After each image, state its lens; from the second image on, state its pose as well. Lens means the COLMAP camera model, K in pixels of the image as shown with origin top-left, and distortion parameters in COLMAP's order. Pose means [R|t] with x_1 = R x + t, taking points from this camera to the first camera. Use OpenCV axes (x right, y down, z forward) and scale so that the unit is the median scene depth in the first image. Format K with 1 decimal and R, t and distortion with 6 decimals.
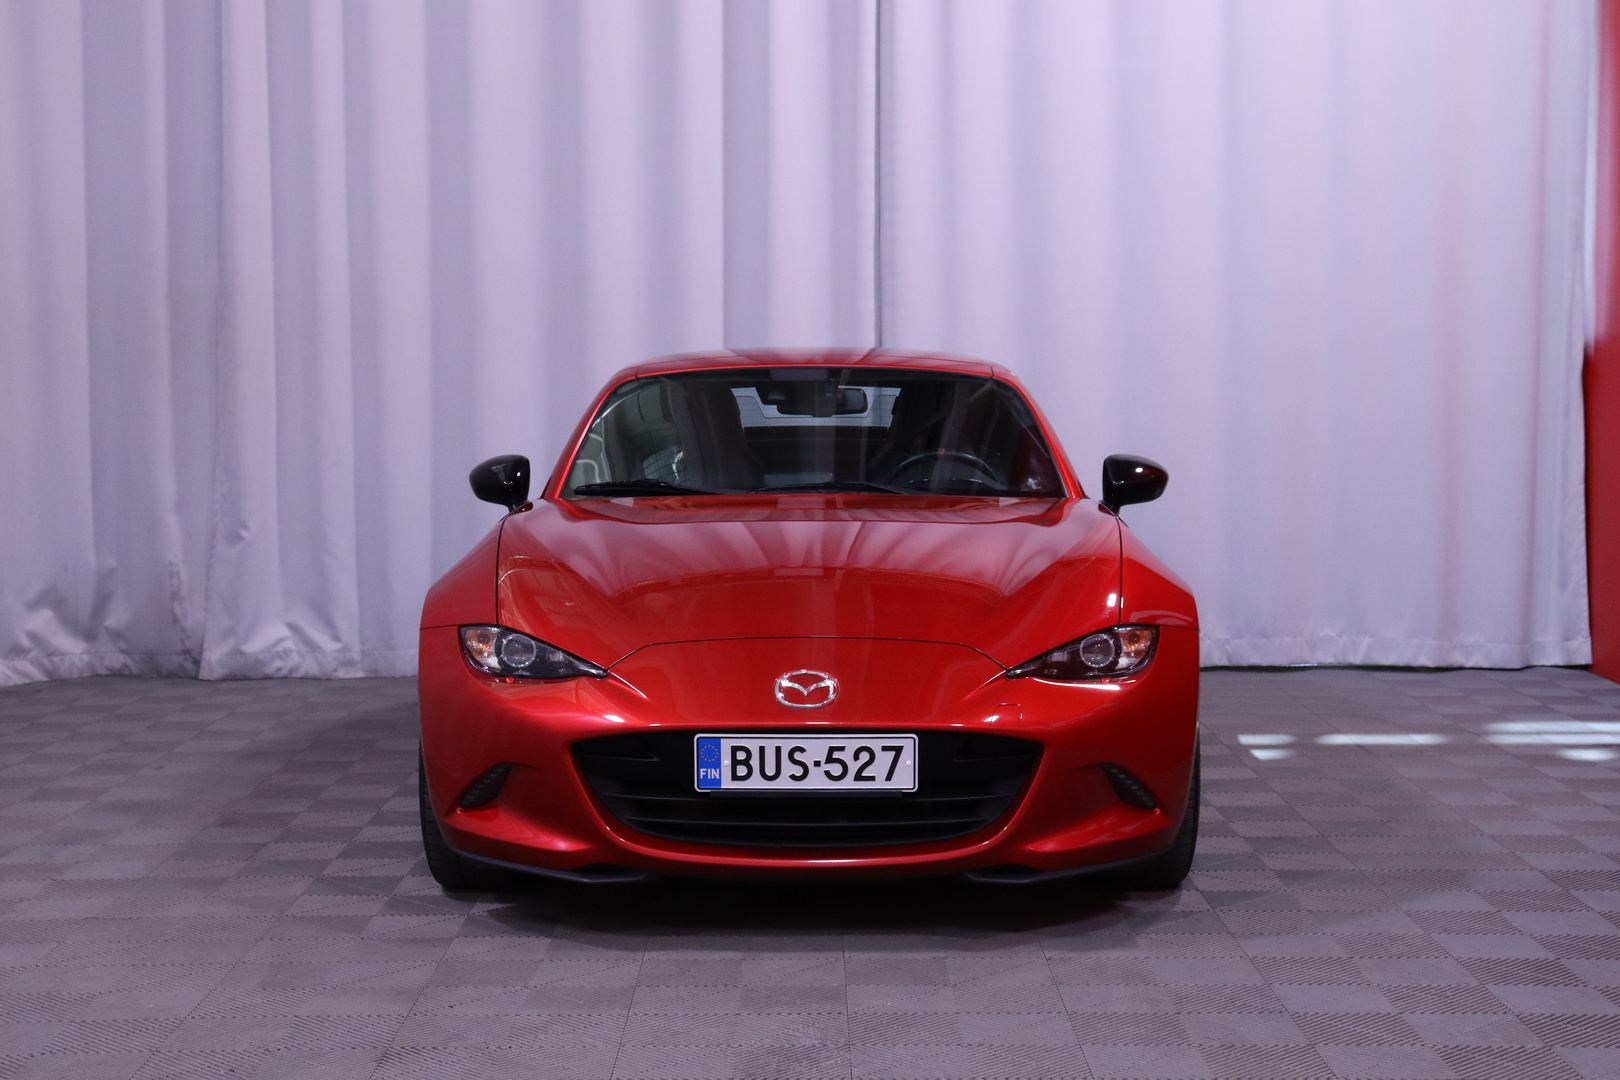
lens RADIAL K [[2494.7, 0, 803.9], [0, 2494.7, 540.8], [0, 0, 1]] dist [-0.037791, 0.000000]
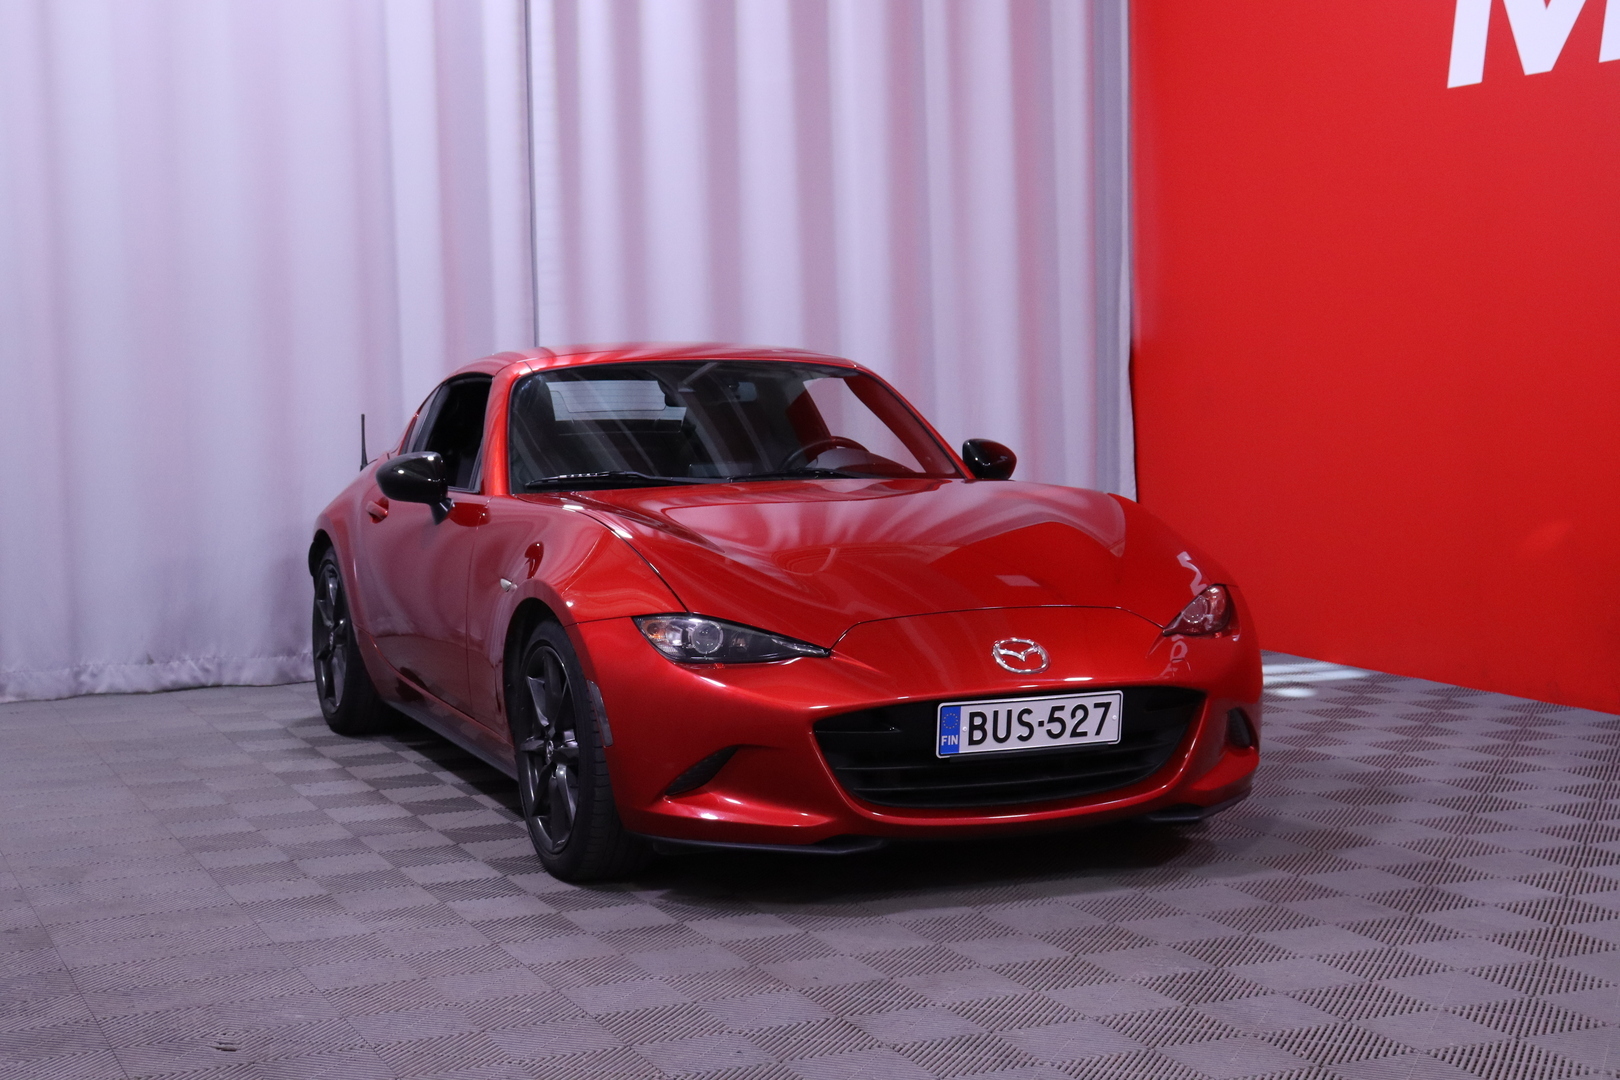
lens RADIAL K [[2494.7, 0, 810.8], [0, 2494.7, 542.1], [0, 0, 1]] dist [-0.037791, 0.000000]
pose [[0.910745, -0.036976, 0.411312, -0.525430], [0.037287, 0.999278, 0.007270, -0.000701], [-0.411283, 0.008715, 0.911466, 0.056478]]
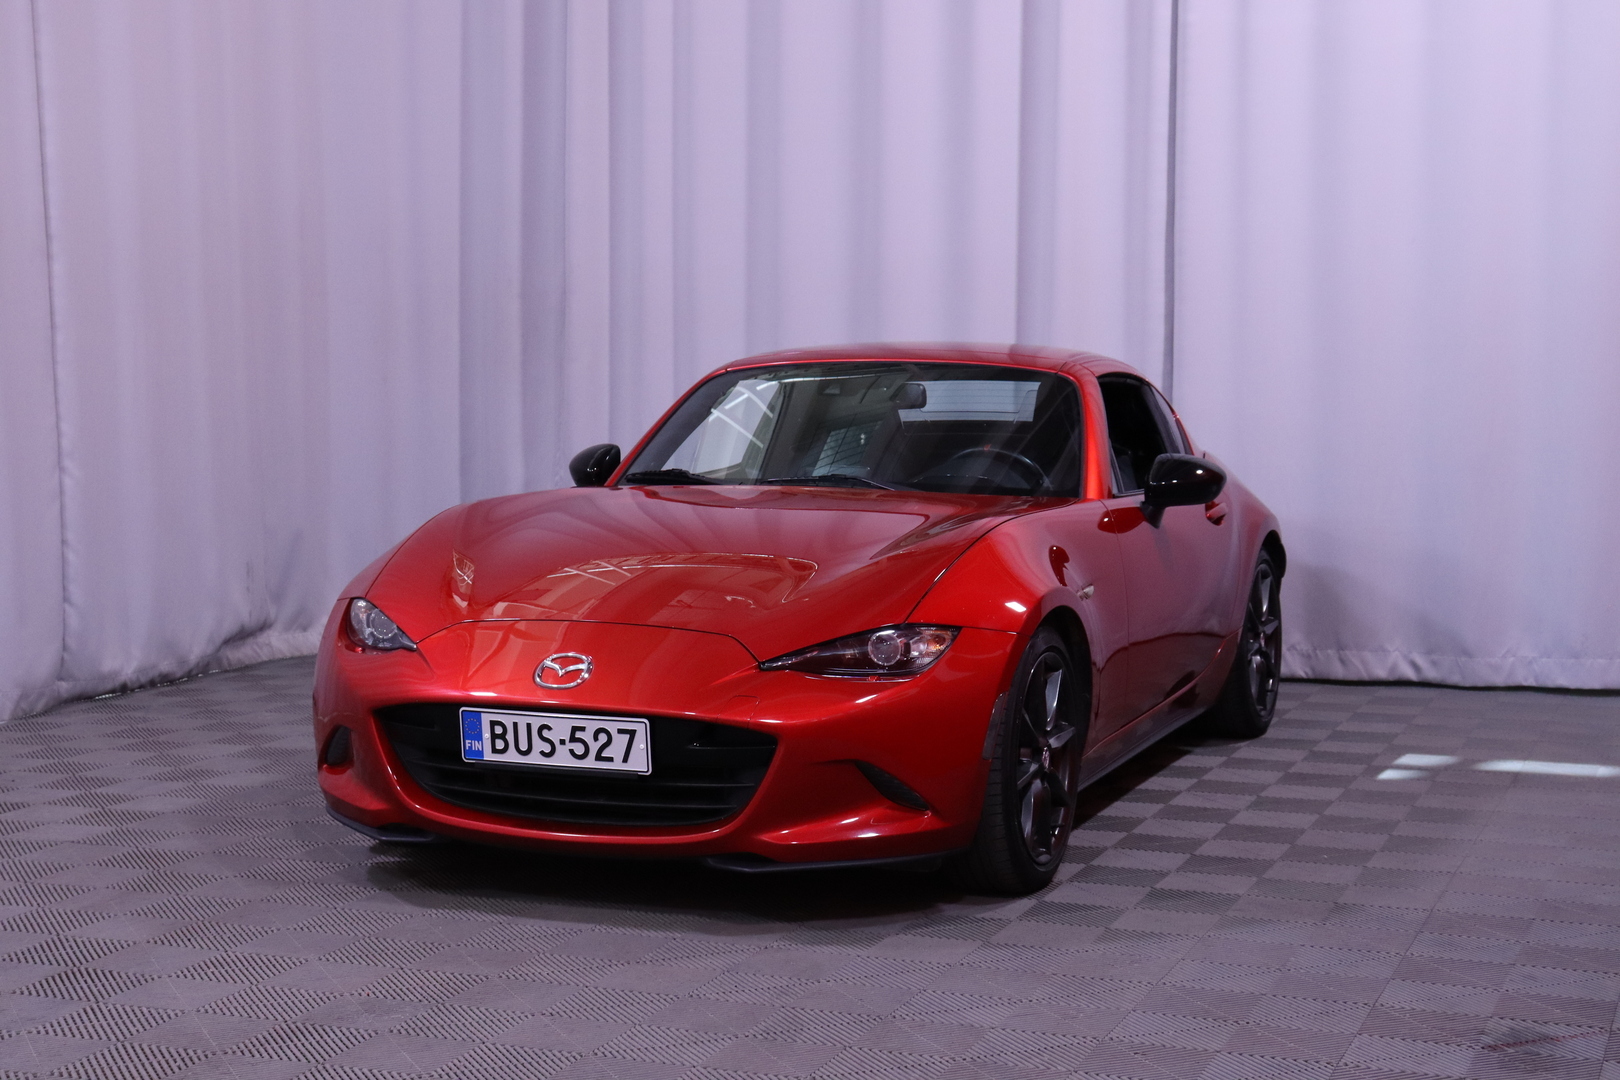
lens RADIAL K [[2494.7, 0, 805.0], [0, 2494.7, 543.2], [0, 0, 1]] dist [-0.037791, 0.000000]
pose [[0.936455, 0.031134, -0.349403, 0.461453], [-0.030219, 0.999511, 0.008073, -0.005241], [0.349484, 0.002998, 0.936938, 0.057366]]
